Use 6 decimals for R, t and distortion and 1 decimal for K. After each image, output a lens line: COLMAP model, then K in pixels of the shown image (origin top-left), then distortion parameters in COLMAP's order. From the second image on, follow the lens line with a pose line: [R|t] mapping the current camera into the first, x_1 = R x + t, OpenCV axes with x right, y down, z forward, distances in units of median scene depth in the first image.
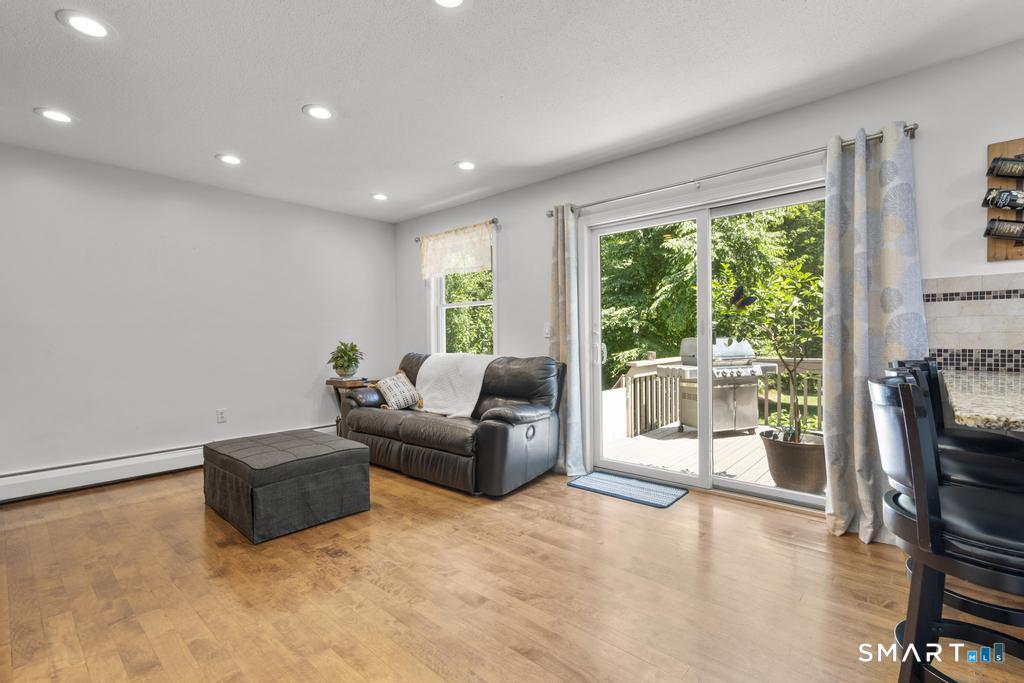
lens RADIAL K [[463.5, 0, 512.1], [0, 463.5, 344.6], [0, 0, 1]] dist [-0.006457, 0.004392]
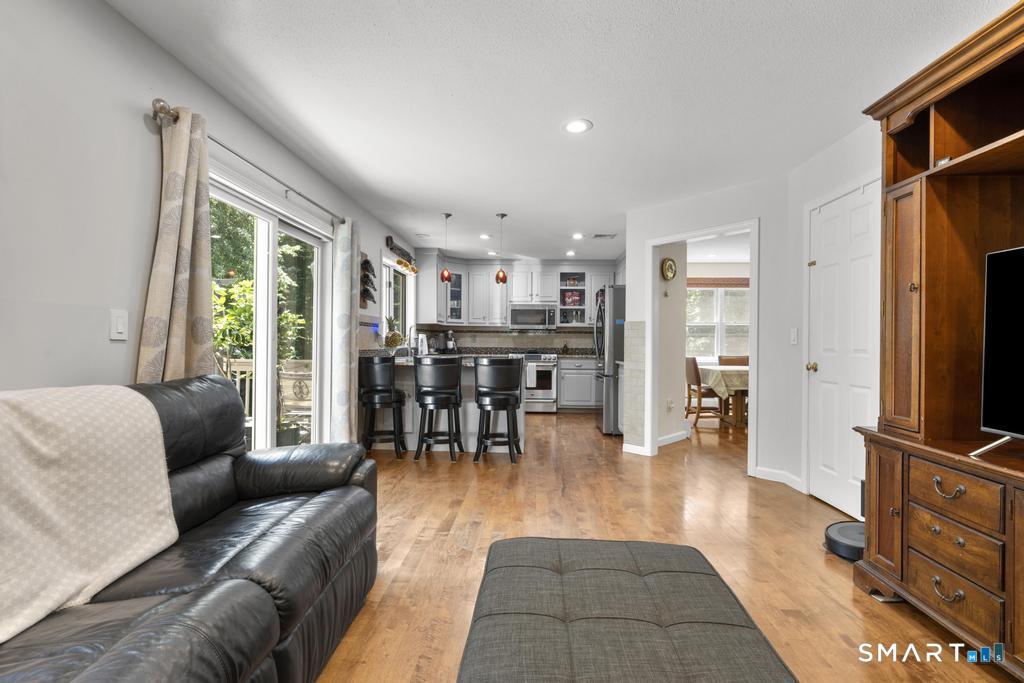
lens RADIAL K [[463.5, 0, 512.1], [0, 463.5, 344.6], [0, 0, 1]] dist [-0.006457, 0.004392]
pose [[-0.630598, 0.002467, 0.776105, -0.619723], [0.009914, 0.999939, 0.004877, -0.010291], [-0.776046, 0.010770, -0.630584, 1.100145]]
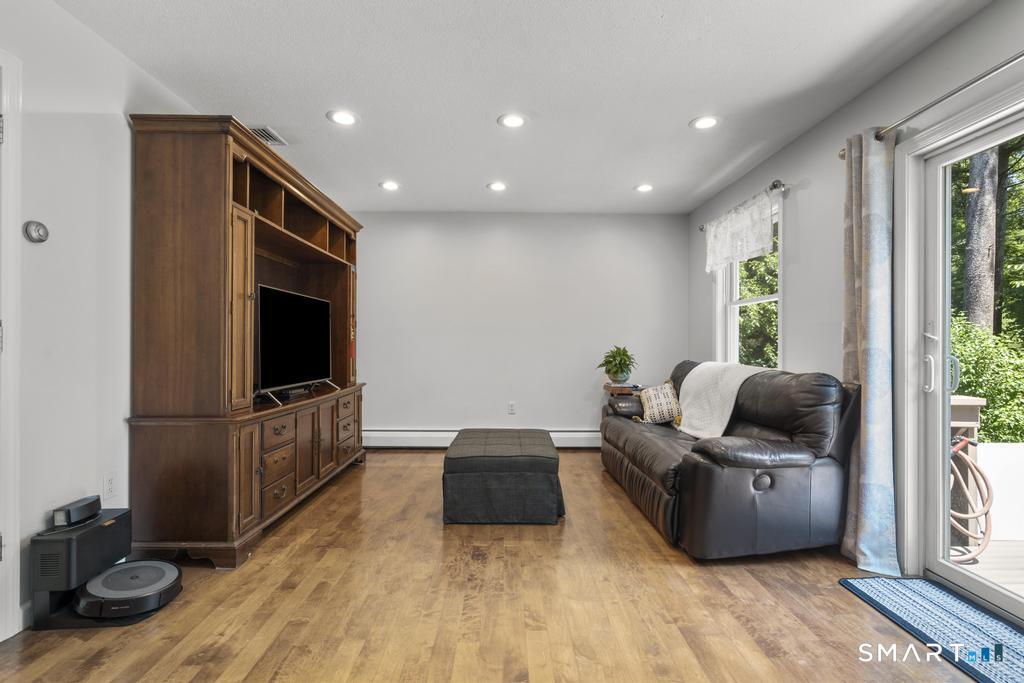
lens RADIAL K [[463.5, 0, 512.1], [0, 463.5, 344.6], [0, 0, 1]] dist [-0.006457, 0.004392]
pose [[0.676111, 0.013059, -0.736684, 0.264408], [-0.021367, 0.999770, -0.001887, -0.003985], [0.736490, 0.017016, 0.676235, 0.241927]]
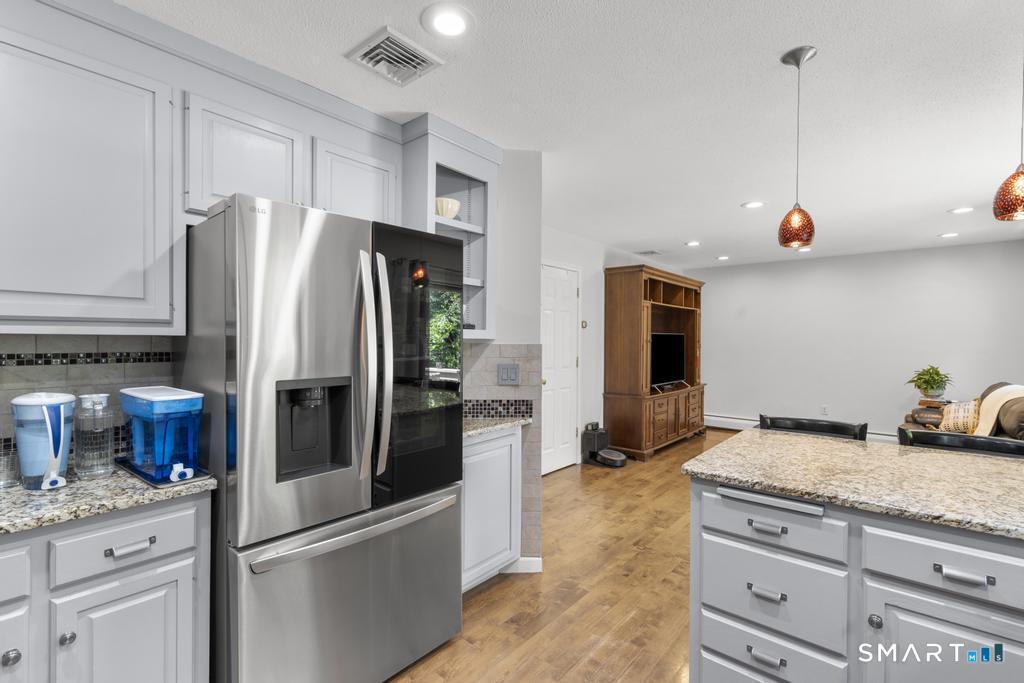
lens RADIAL K [[463.5, 0, 512.1], [0, 463.5, 344.6], [0, 0, 1]] dist [-0.006457, 0.004392]
pose [[0.026959, 0.023326, -0.999364, 0.957839], [-0.020276, 0.999535, 0.022783, -0.082093], [0.999431, 0.019649, 0.027420, -0.058472]]
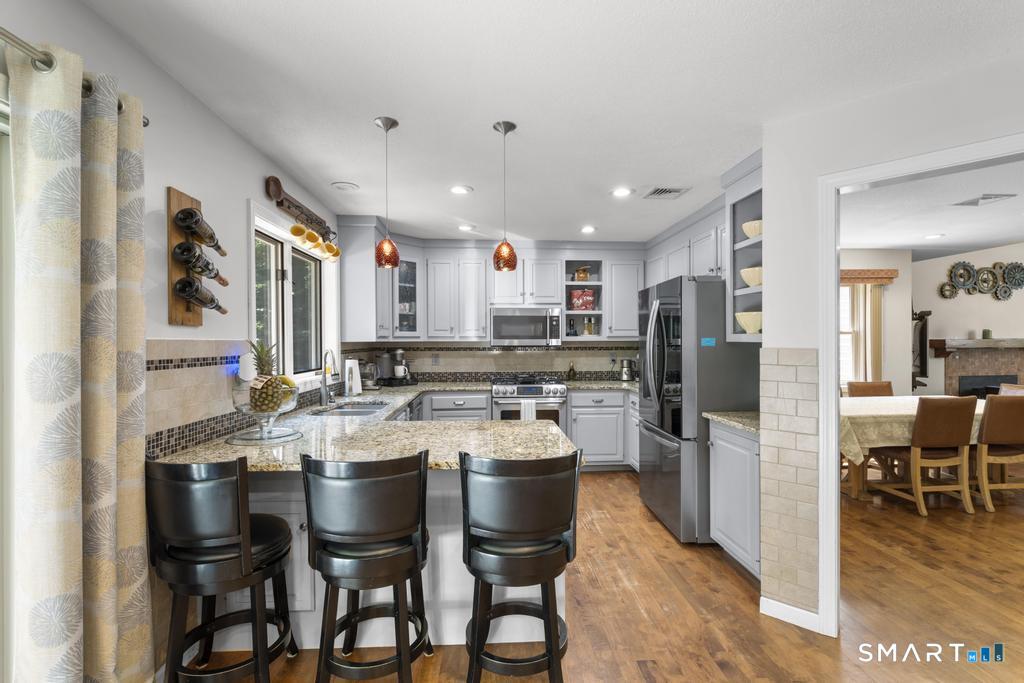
lens RADIAL K [[463.5, 0, 512.1], [0, 463.5, 344.6], [0, 0, 1]] dist [-0.006457, 0.004392]
pose [[-0.706829, 0.009312, 0.707324, -0.005125], [0.021492, 0.999734, 0.008316, -0.084385], [-0.707058, 0.021080, -0.706841, 0.717182]]
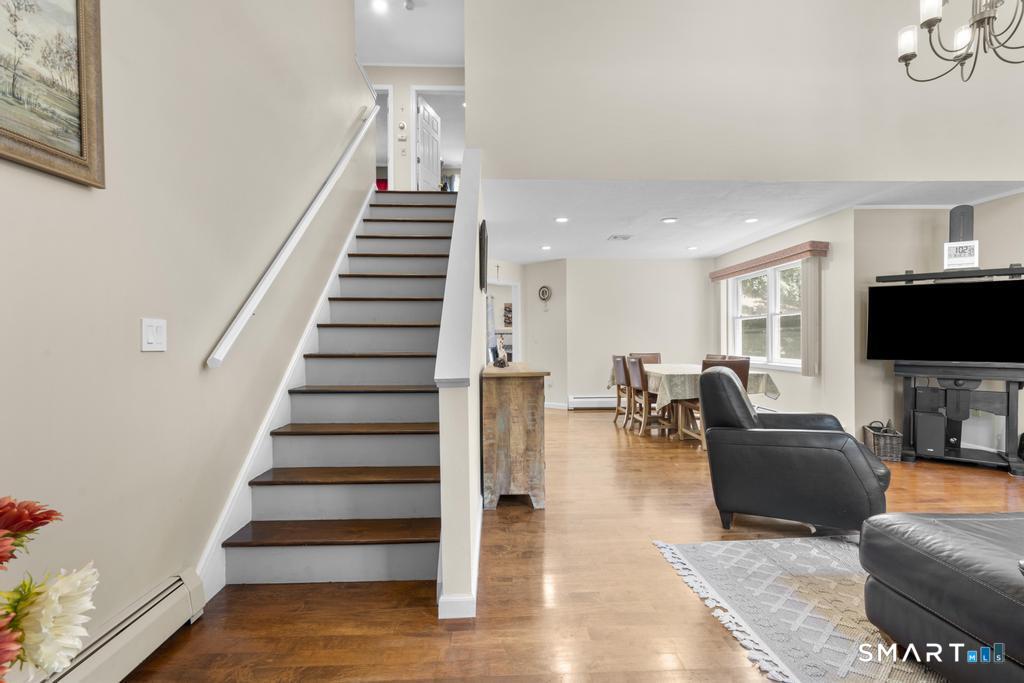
lens RADIAL K [[463.5, 0, 512.1], [0, 463.5, 344.6], [0, 0, 1]] dist [-0.006457, 0.004392]
pose [[0.723042, -0.001934, 0.690802, -1.443678], [0.007016, 0.999965, -0.004544, 0.020791], [-0.690769, 0.008132, 0.723030, -1.603522]]
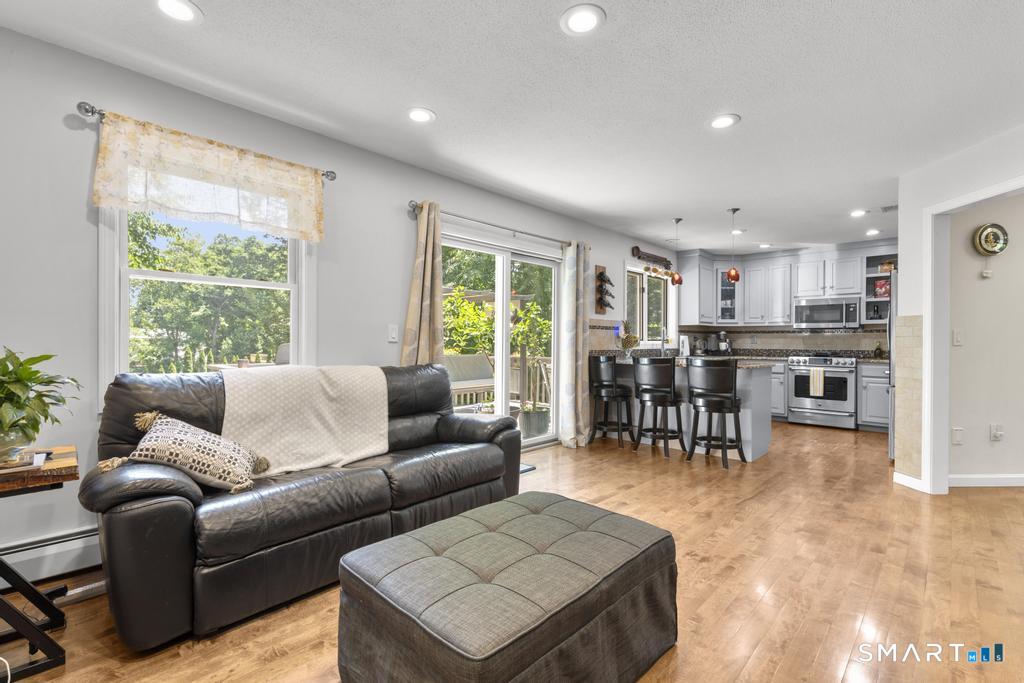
lens RADIAL K [[463.5, 0, 512.1], [0, 463.5, 344.6], [0, 0, 1]] dist [-0.006457, 0.004392]
pose [[0.036540, 0.005838, 0.999315, -0.861864], [0.008119, 0.999948, -0.006139, -0.004228], [-0.999299, 0.008338, 0.036491, 0.836195]]
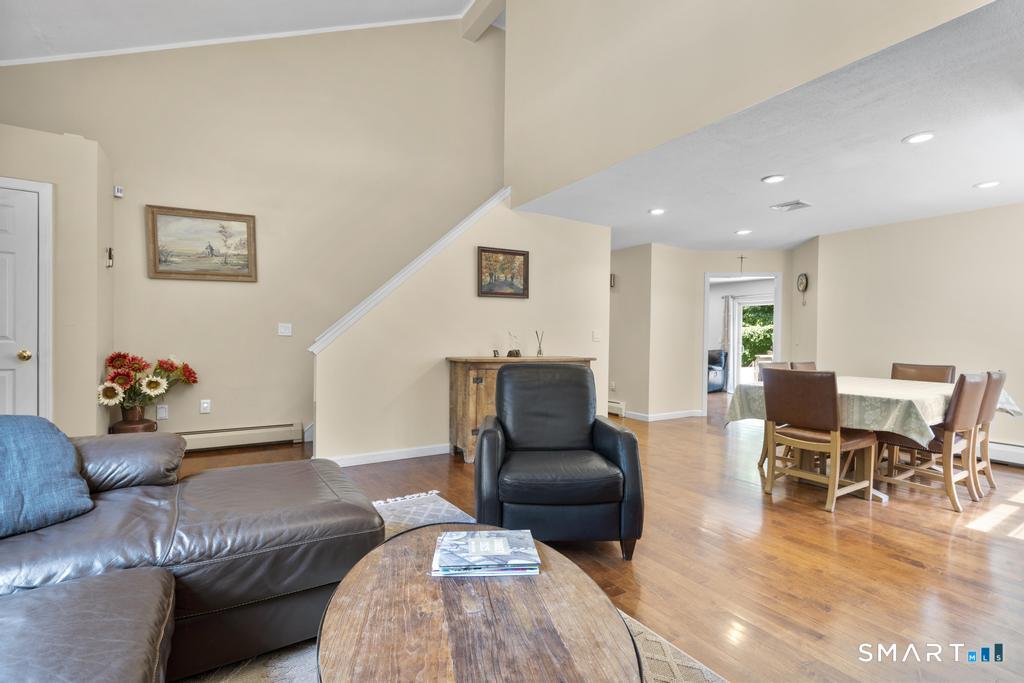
lens RADIAL K [[463.5, 0, 512.1], [0, 463.5, 344.6], [0, 0, 1]] dist [-0.006457, 0.004392]
pose [[0.962387, 0.028591, -0.270175, -0.391764], [-0.029004, 0.999576, 0.002467, 0.026529], [0.270131, 0.005462, 0.962808, -2.089243]]
